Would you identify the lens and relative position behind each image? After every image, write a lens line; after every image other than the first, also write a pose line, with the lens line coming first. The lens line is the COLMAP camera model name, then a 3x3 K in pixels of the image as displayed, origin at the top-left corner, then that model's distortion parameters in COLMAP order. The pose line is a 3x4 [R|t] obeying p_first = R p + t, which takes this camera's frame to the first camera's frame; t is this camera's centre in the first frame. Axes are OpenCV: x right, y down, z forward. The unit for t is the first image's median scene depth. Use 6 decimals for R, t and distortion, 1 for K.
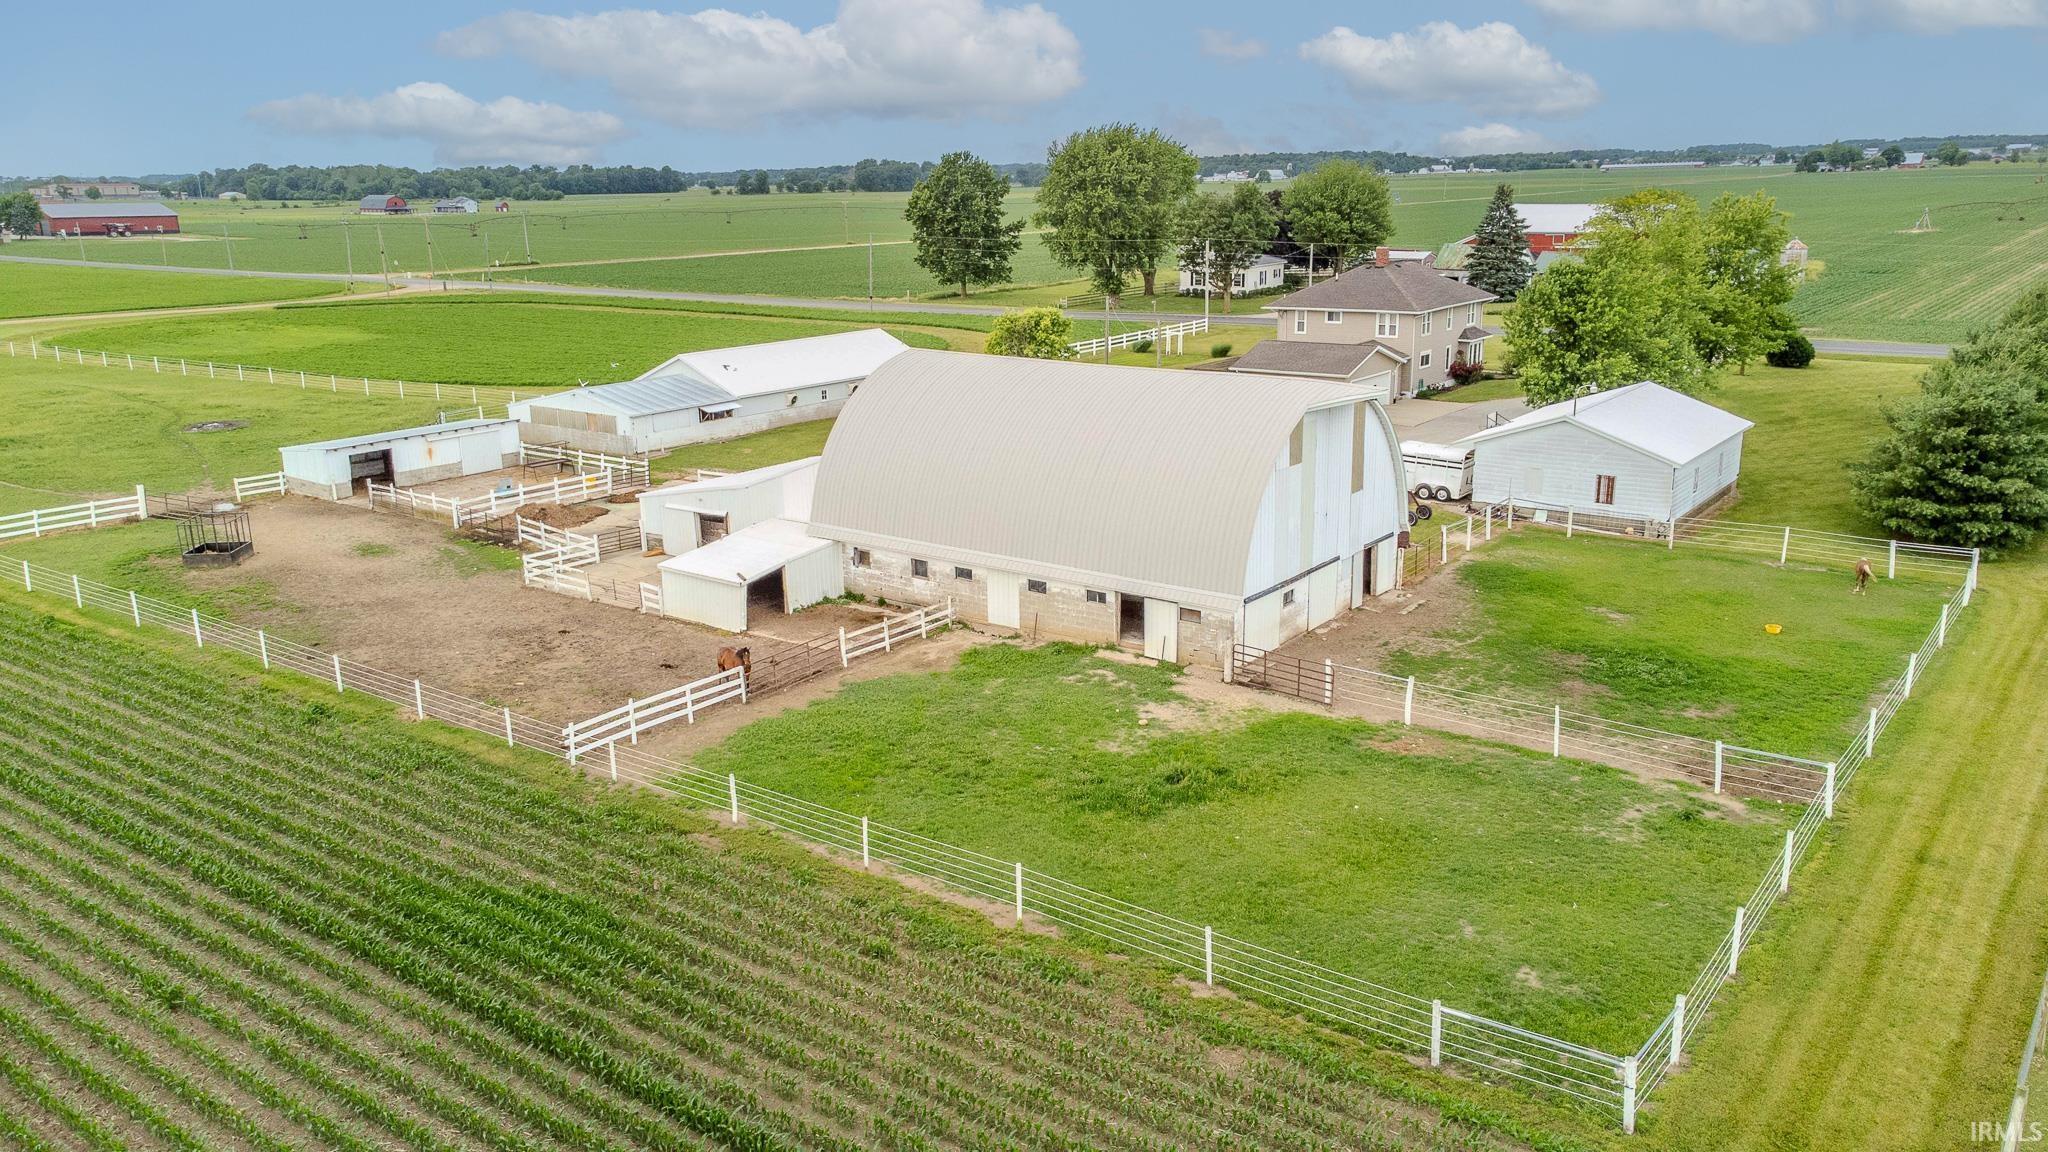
lens RADIAL K [[1549.5, 0, 1005.6], [0, 1549.5, 566.9], [0, 0, 1]] dist [0.057755, 0.007974]
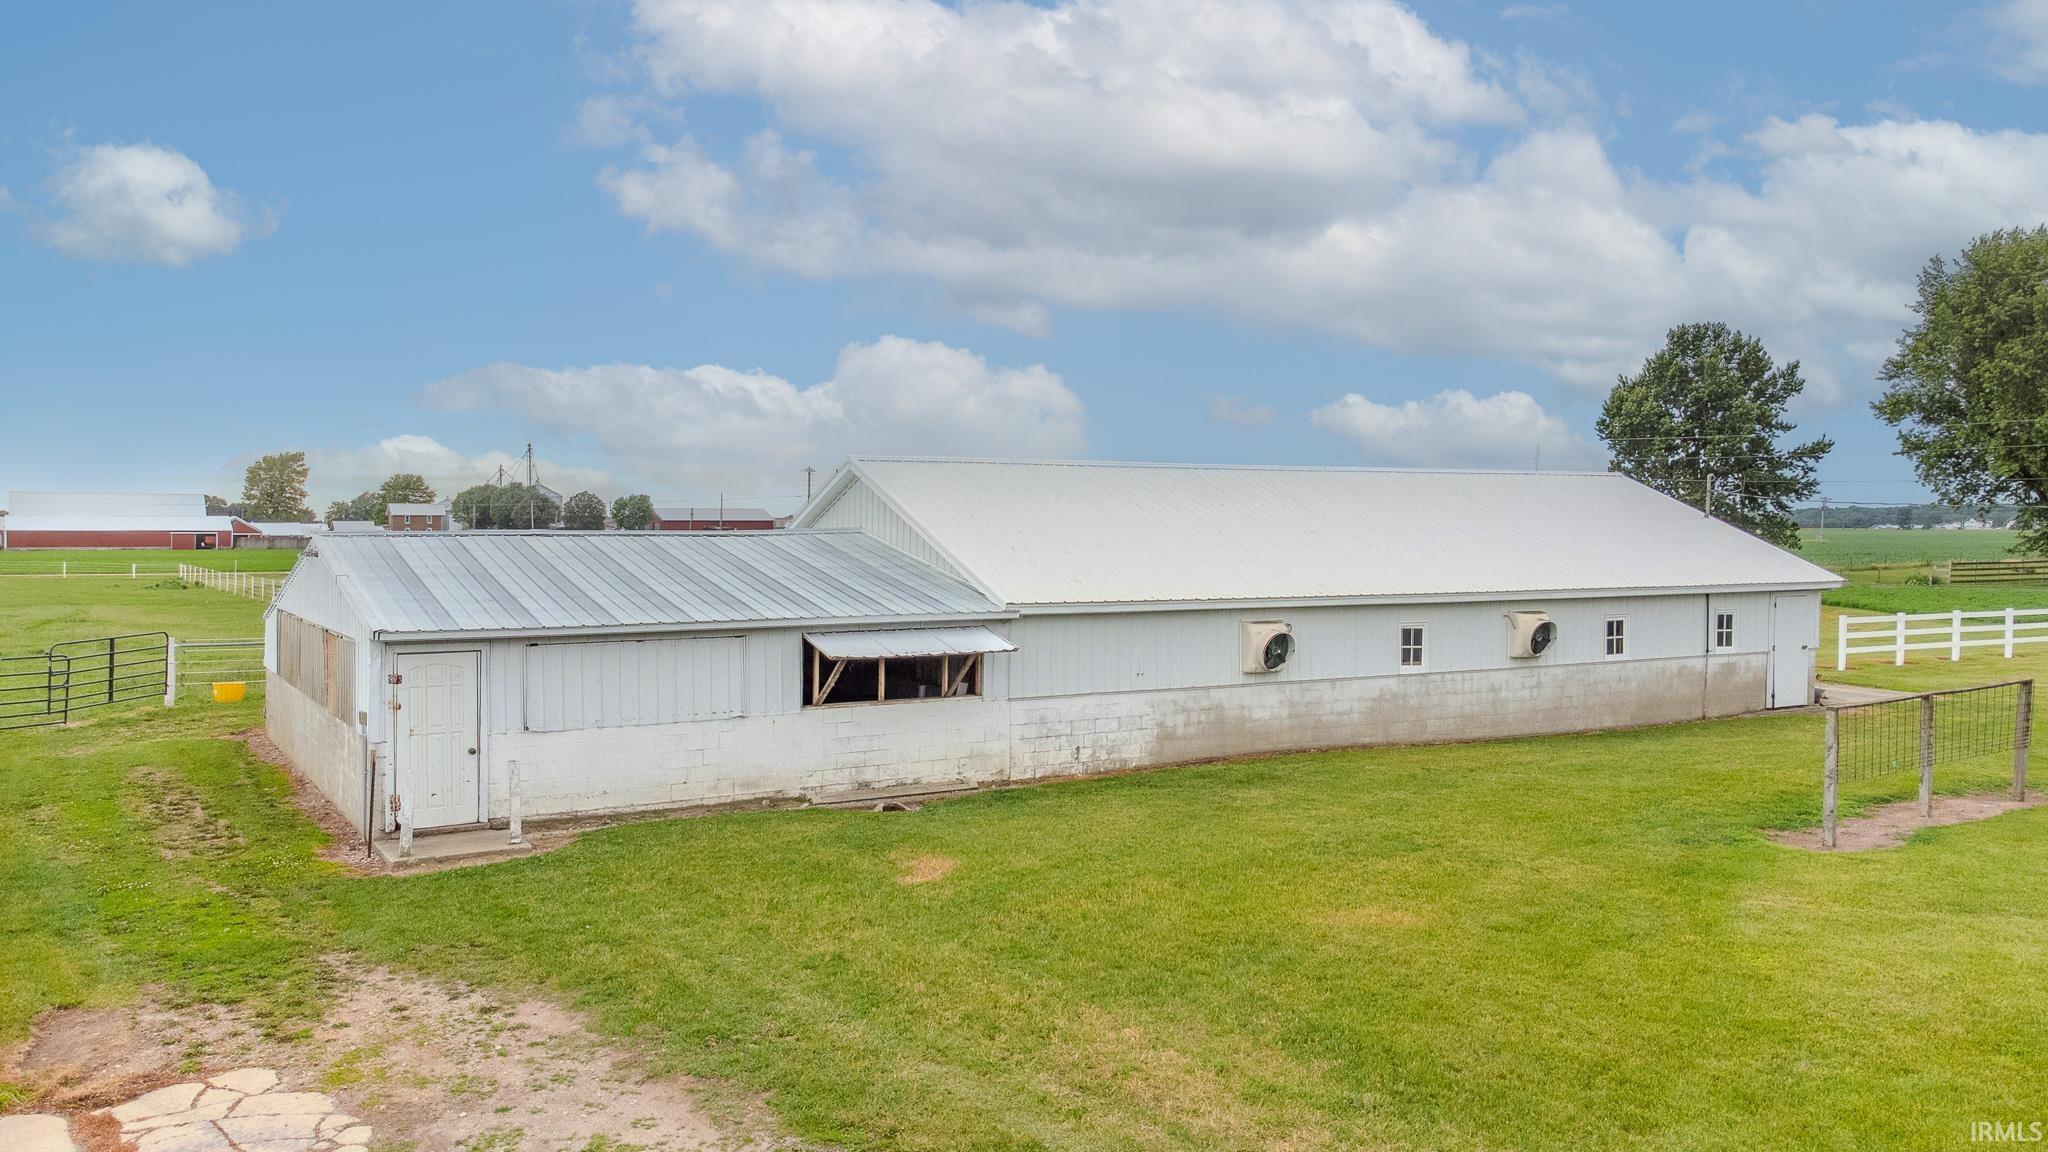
lens RADIAL K [[1549.5, 0, 1005.6], [0, 1549.5, 566.9], [0, 0, 1]] dist [0.057755, 0.007974]
pose [[0.923405, 0.028411, -0.382775, -0.048830], [-0.111407, 0.974164, -0.196451, -0.039815], [0.367304, 0.224048, 0.902713, 0.447010]]
